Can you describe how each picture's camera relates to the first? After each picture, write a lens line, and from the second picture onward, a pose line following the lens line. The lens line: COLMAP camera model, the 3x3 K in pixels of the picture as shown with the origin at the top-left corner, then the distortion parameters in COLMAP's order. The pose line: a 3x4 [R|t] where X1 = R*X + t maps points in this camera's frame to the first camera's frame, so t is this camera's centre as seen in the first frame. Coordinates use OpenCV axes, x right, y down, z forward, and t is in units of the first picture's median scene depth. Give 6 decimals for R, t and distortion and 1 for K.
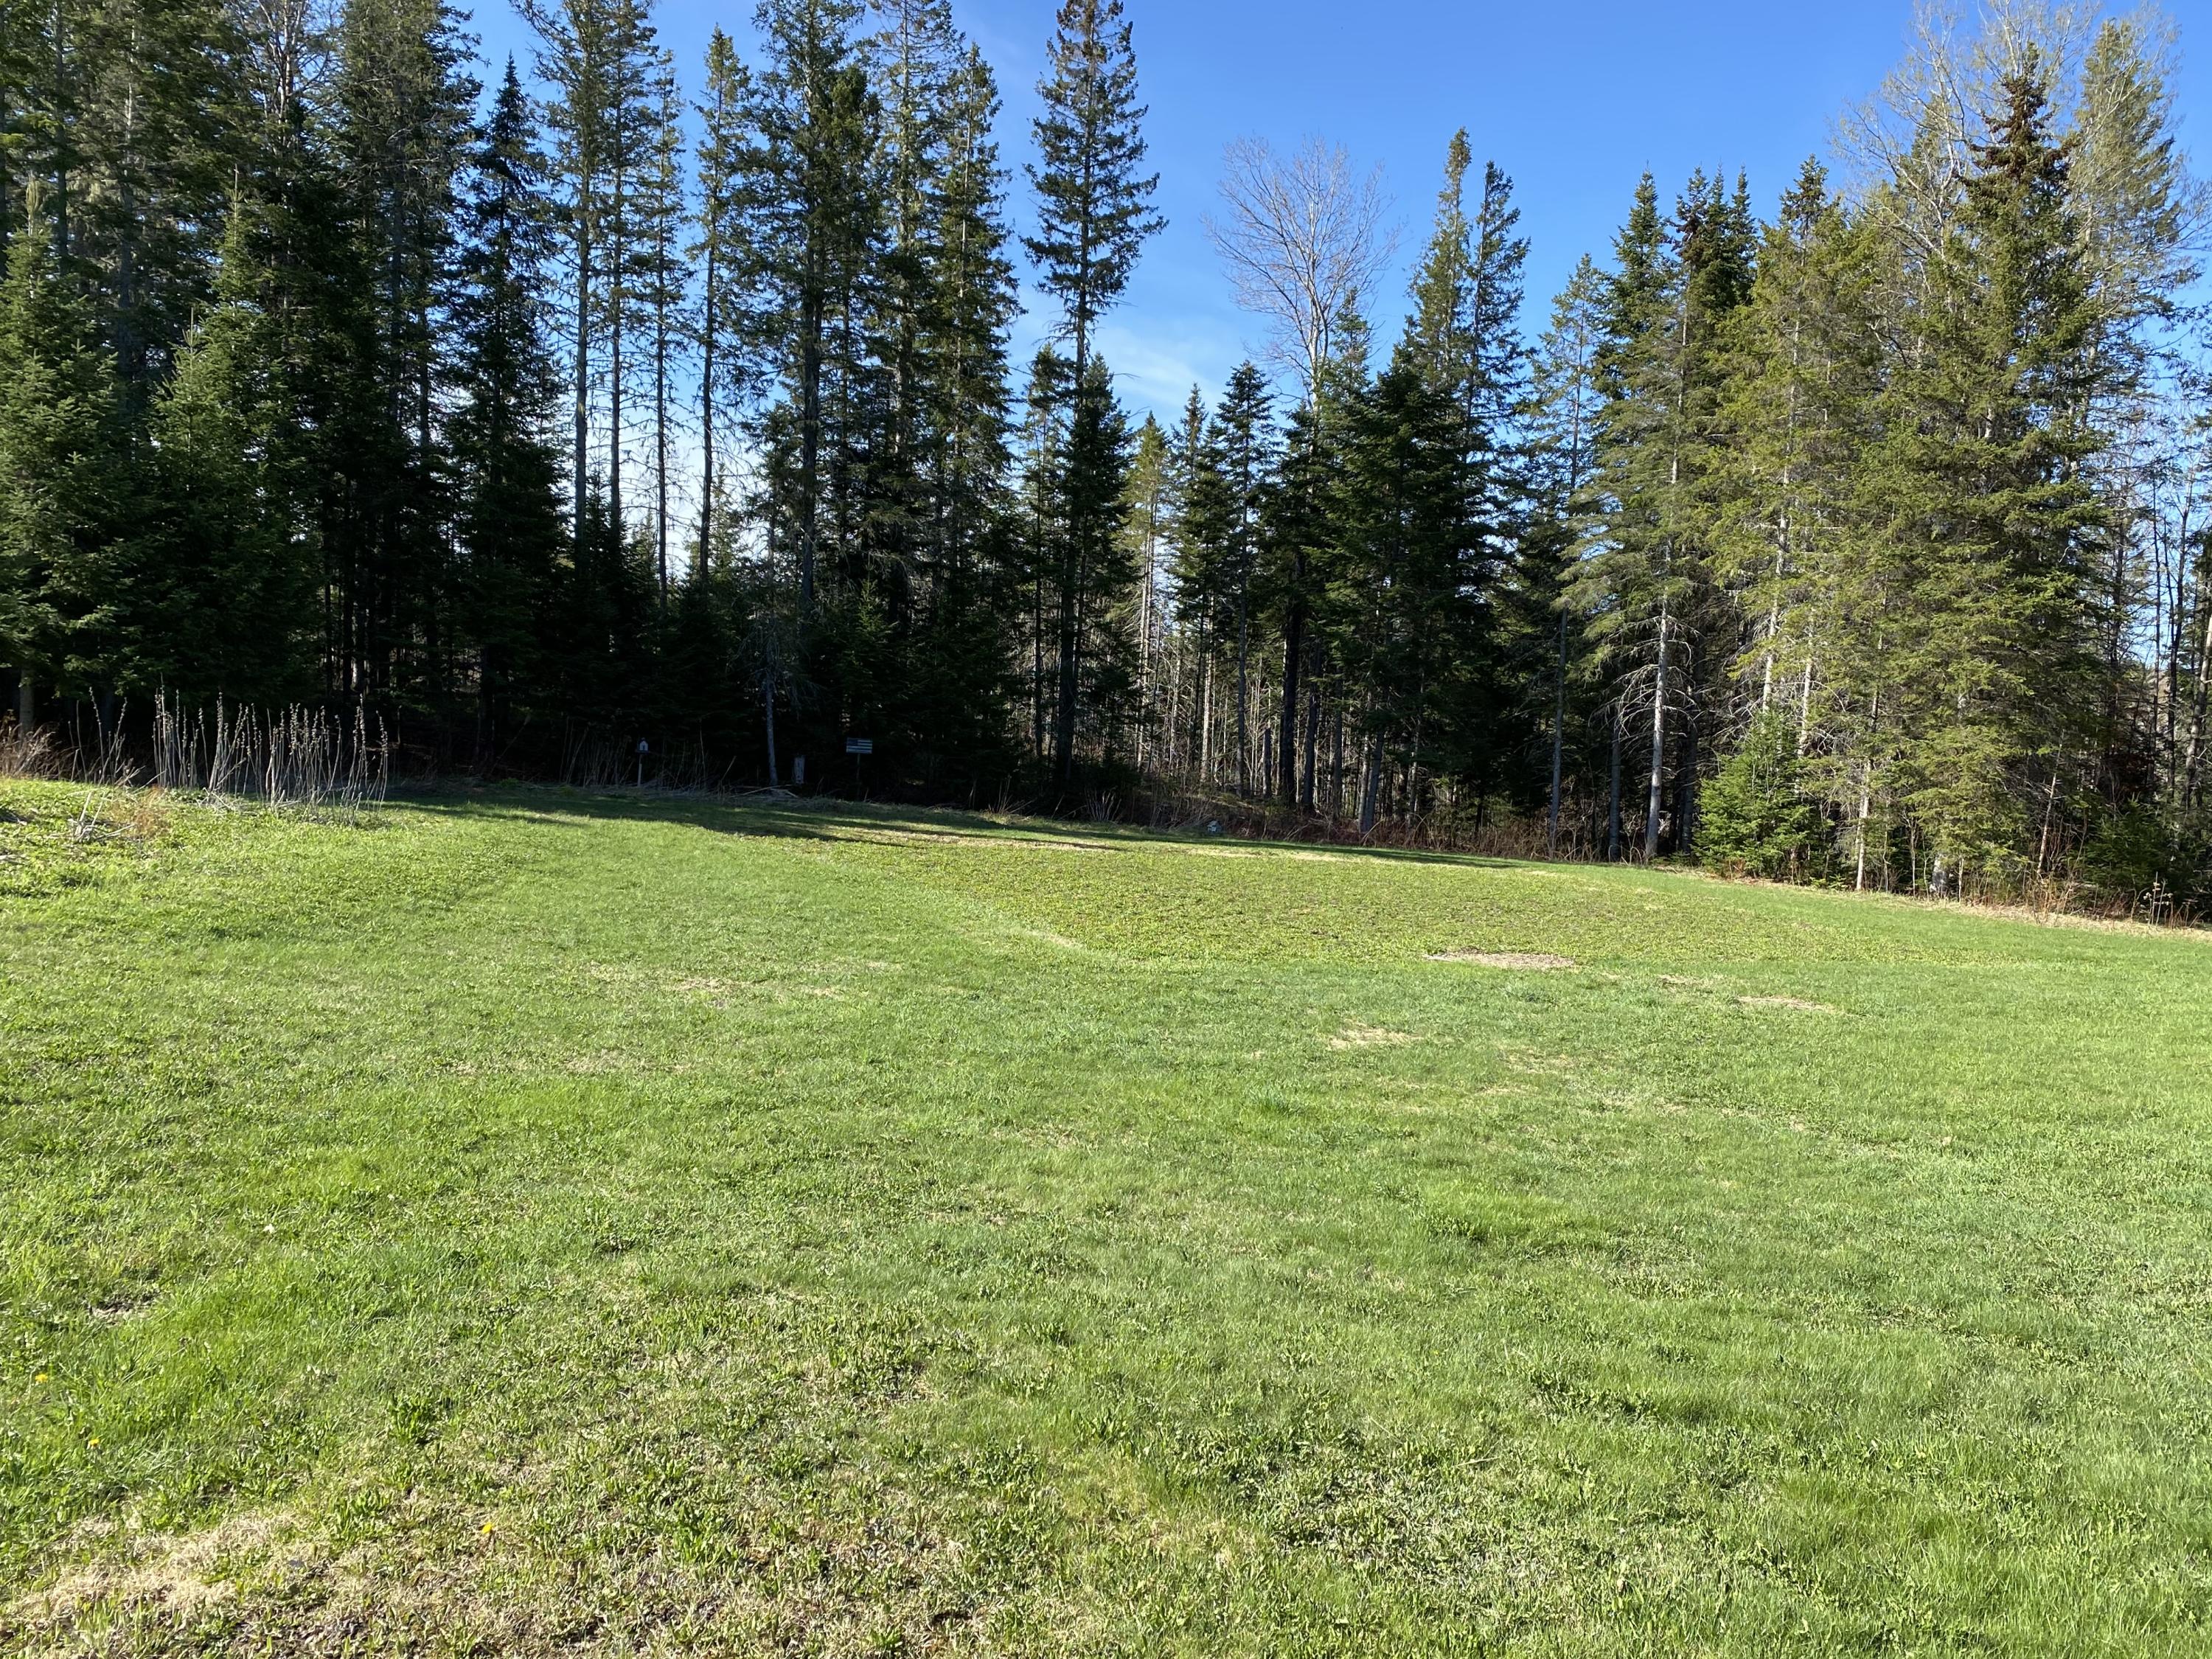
lens RADIAL K [[1800.1, 0, 1103.0], [0, 1800.1, 827.6], [0, 0, 1]] dist [0.018180, -0.007769]
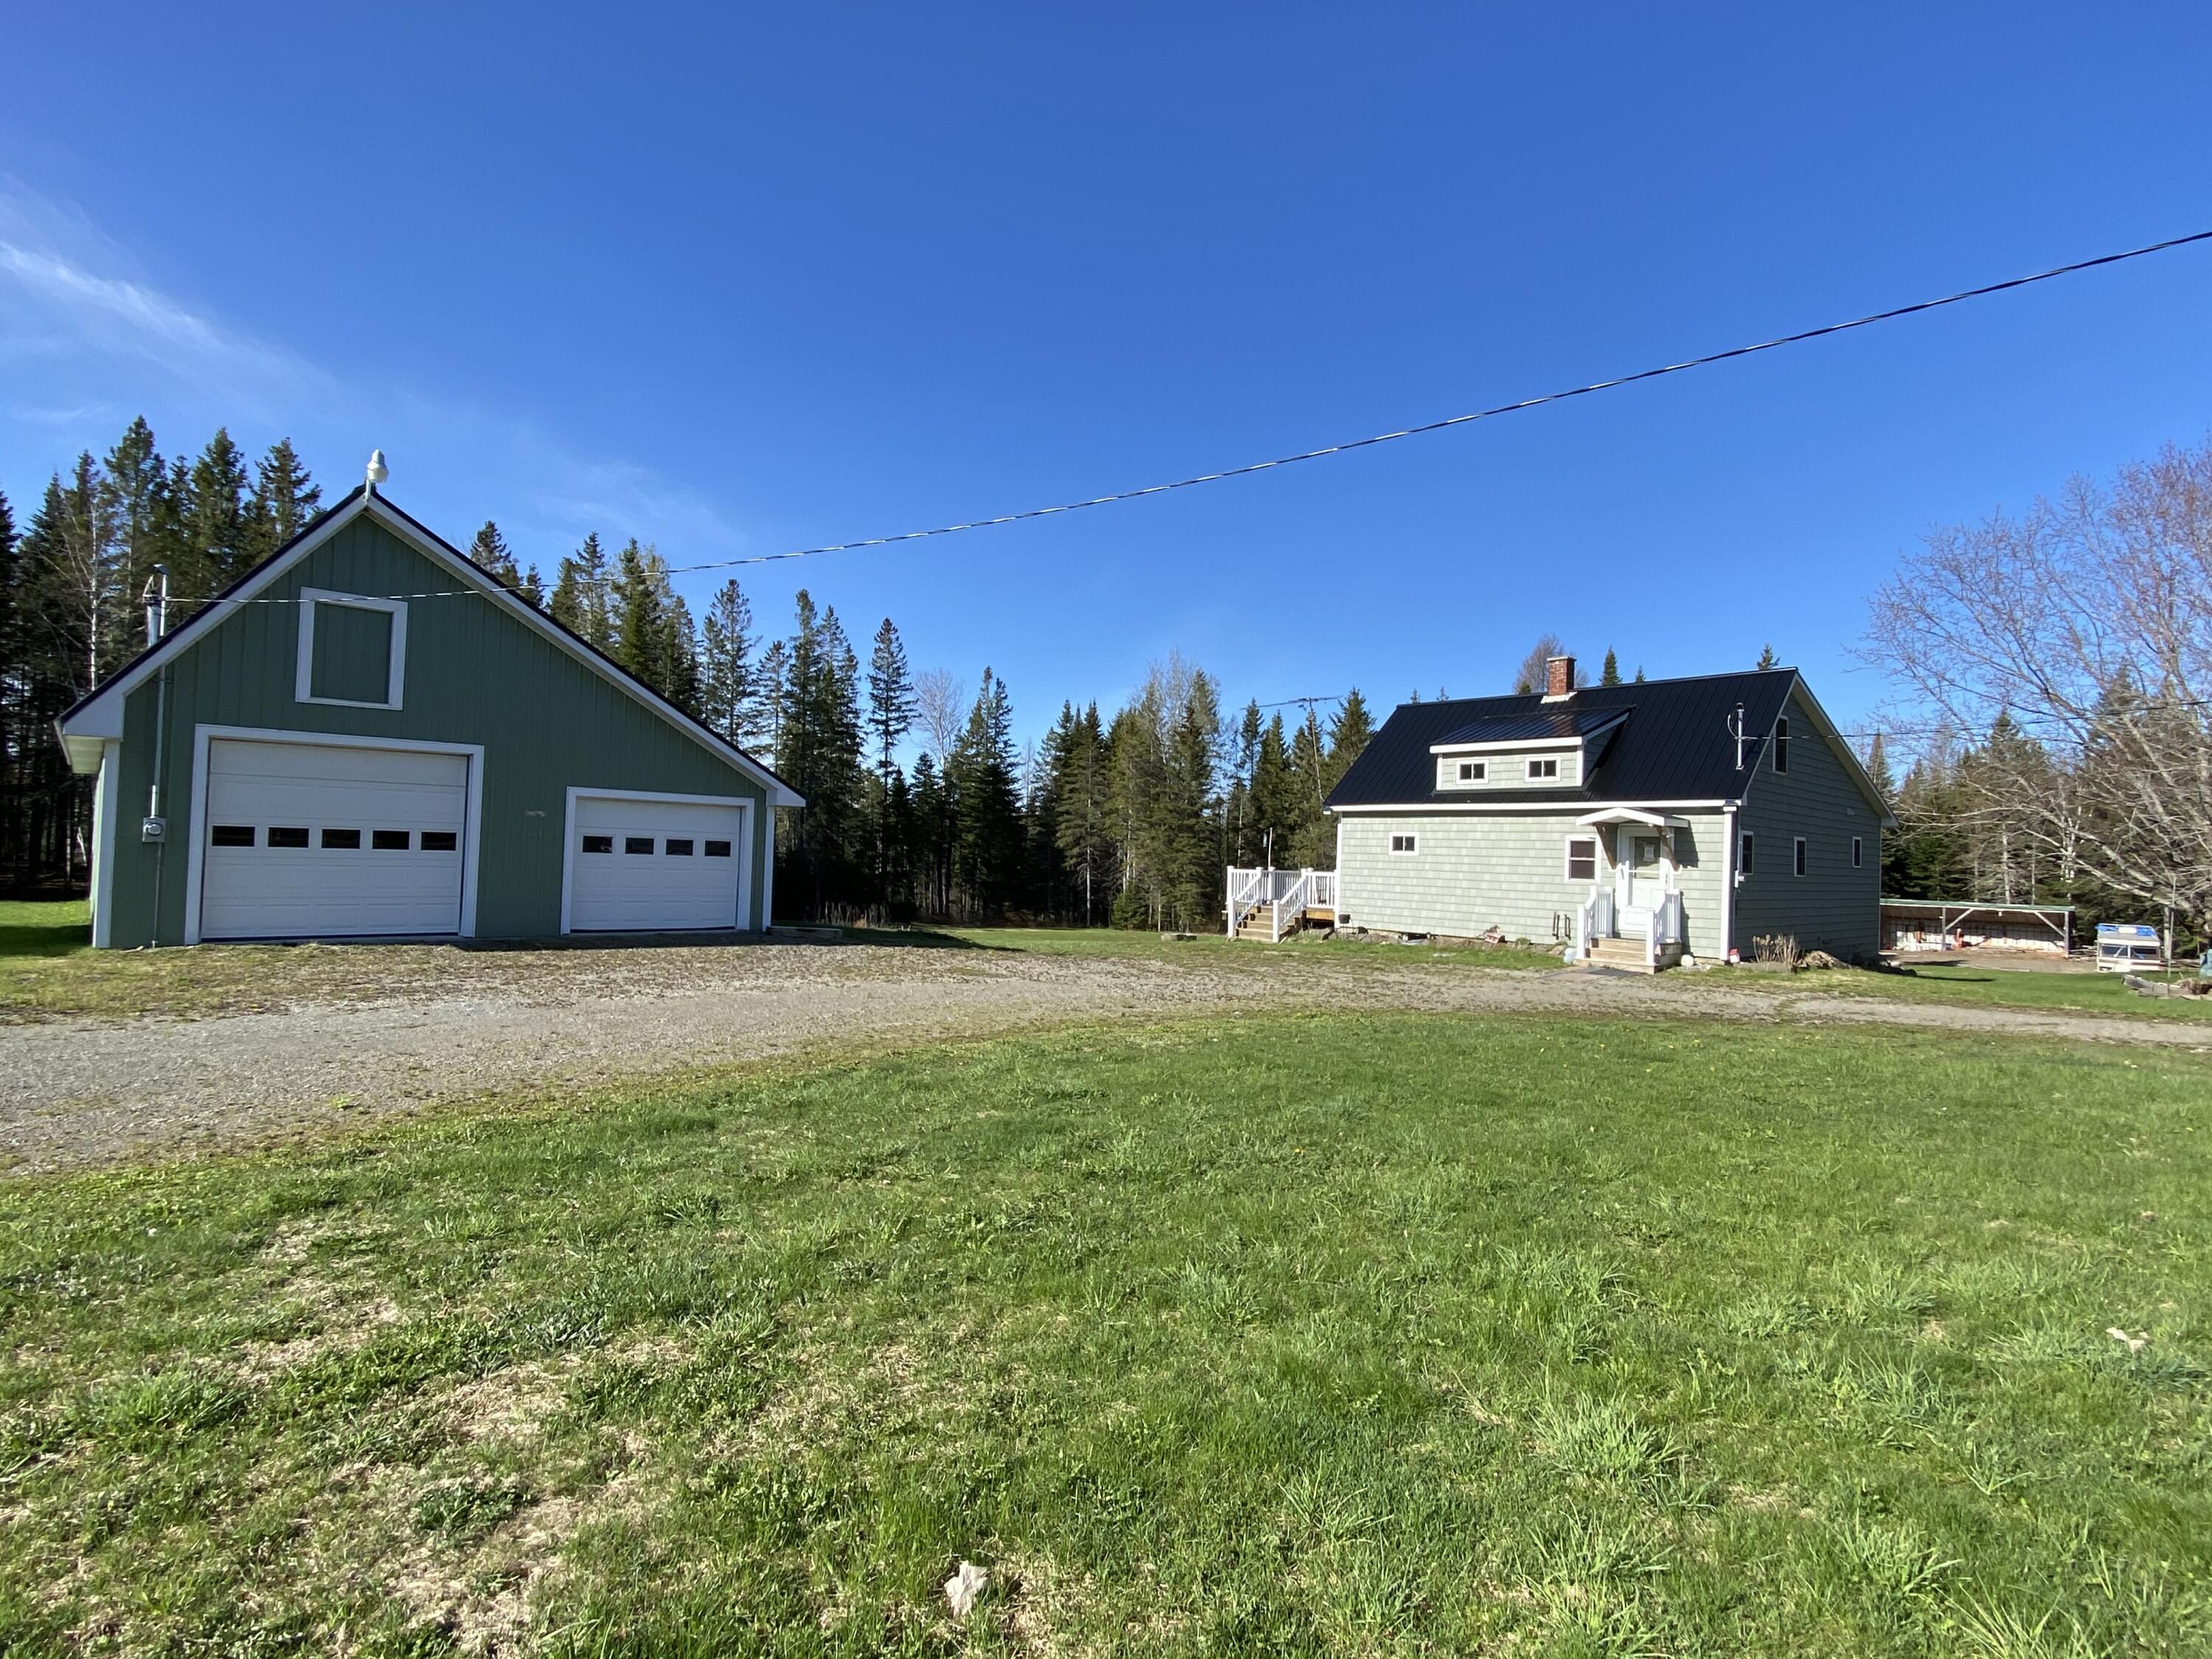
lens RADIAL K [[1092.8, 0, 1102.2], [0, 1092.8, 832.6], [0, 0, 1]] dist [0.000304, 0.000002]
pose [[0.890228, -0.020835, 0.455038, -0.521857], [0.057703, 0.996064, -0.067281, -0.016326], [-0.451845, 0.086152, 0.887926, -0.681273]]
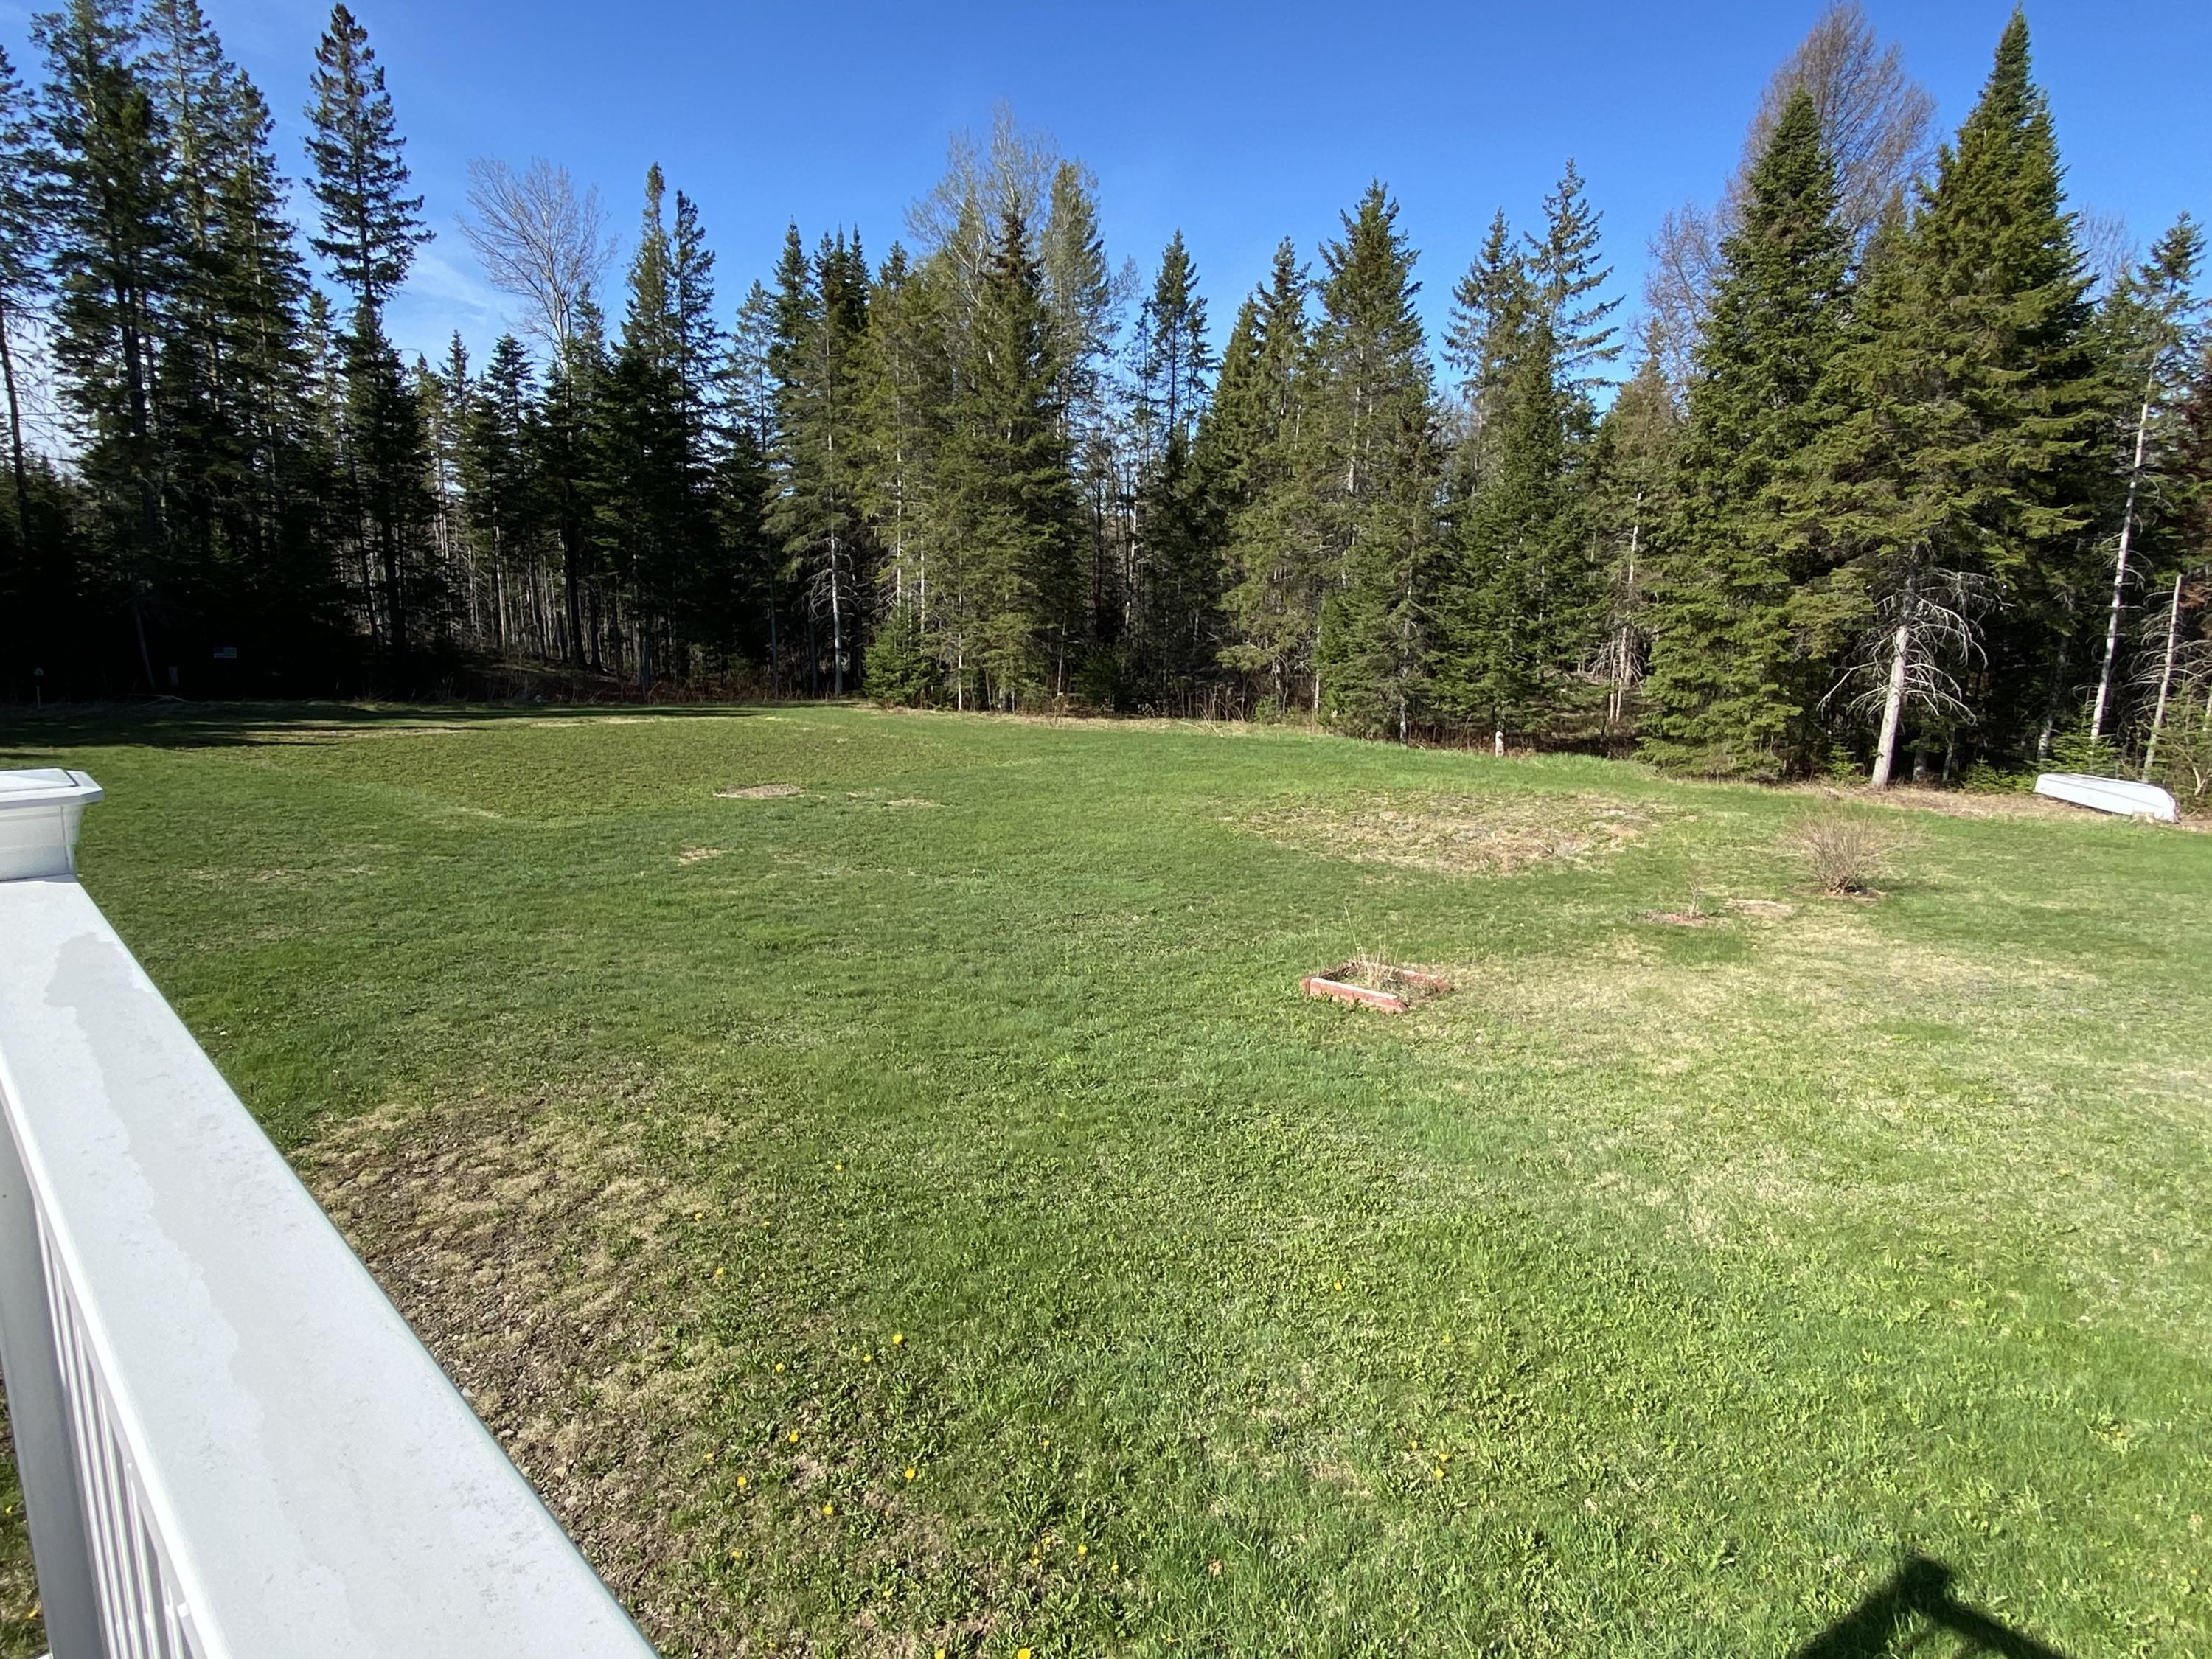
lens RADIAL K [[1313.5, 0, 1152.4], [0, 1313.5, 882.0], [0, 0, 1]] dist [-0.022400, -0.010979]
pose [[0.864232, -0.140931, 0.482951, -0.035352], [0.051110, 0.979591, 0.194396, -0.032138], [-0.500491, -0.143319, 0.853796, -0.136202]]
